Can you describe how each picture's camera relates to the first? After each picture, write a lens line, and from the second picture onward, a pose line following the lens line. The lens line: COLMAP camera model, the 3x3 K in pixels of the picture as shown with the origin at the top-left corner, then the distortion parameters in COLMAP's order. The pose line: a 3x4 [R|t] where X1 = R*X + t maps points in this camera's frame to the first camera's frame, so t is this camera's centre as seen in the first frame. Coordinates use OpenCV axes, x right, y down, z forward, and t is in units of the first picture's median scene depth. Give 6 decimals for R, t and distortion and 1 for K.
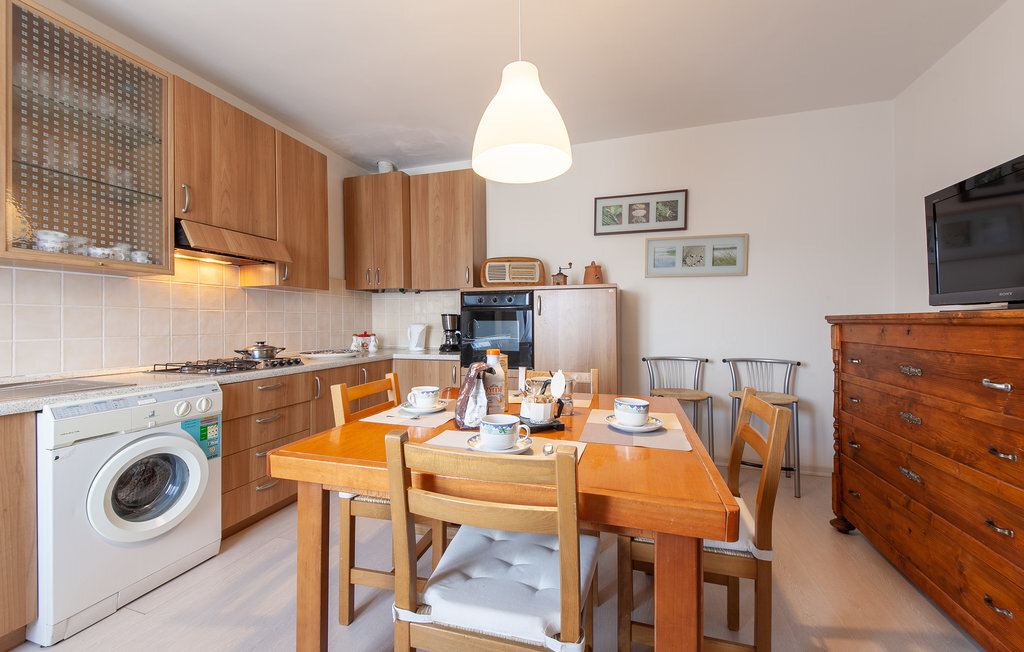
lens RADIAL K [[403.7, 0, 512.0], [0, 403.7, 326.0], [0, 0, 1]] dist [0.043608, -0.022896]
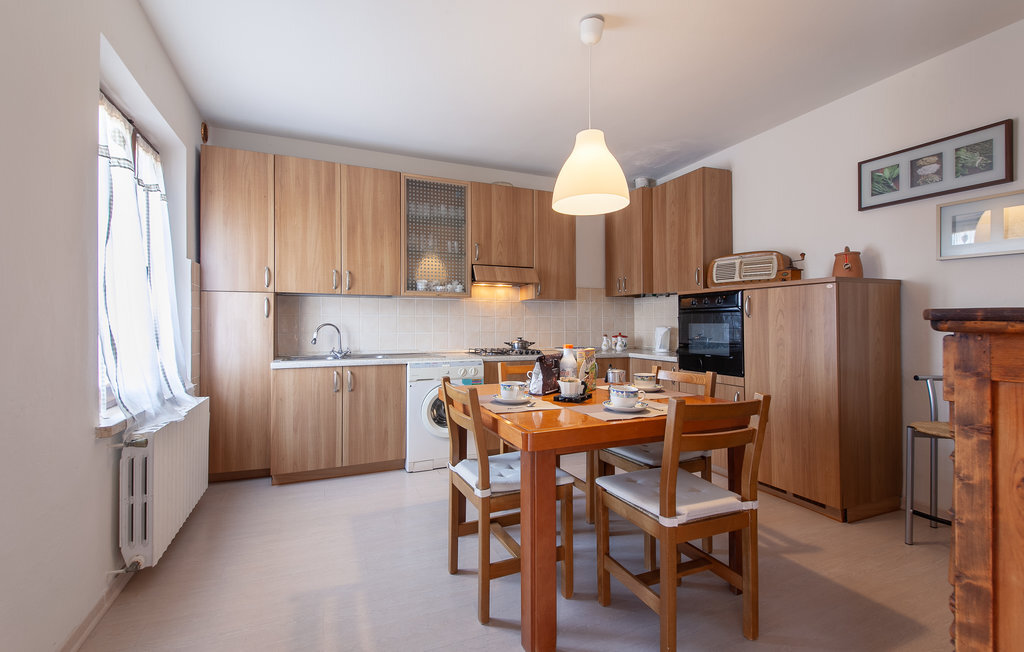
lens RADIAL K [[428.8, 0, 493.8], [0, 428.8, 336.3], [0, 0, 1]] dist [0.028344, -0.020405]
pose [[0.639209, 0.021996, -0.768718, 0.421578], [-0.009220, 0.999738, 0.020940, 0.001471], [0.768978, -0.006298, 0.639244, -0.056417]]
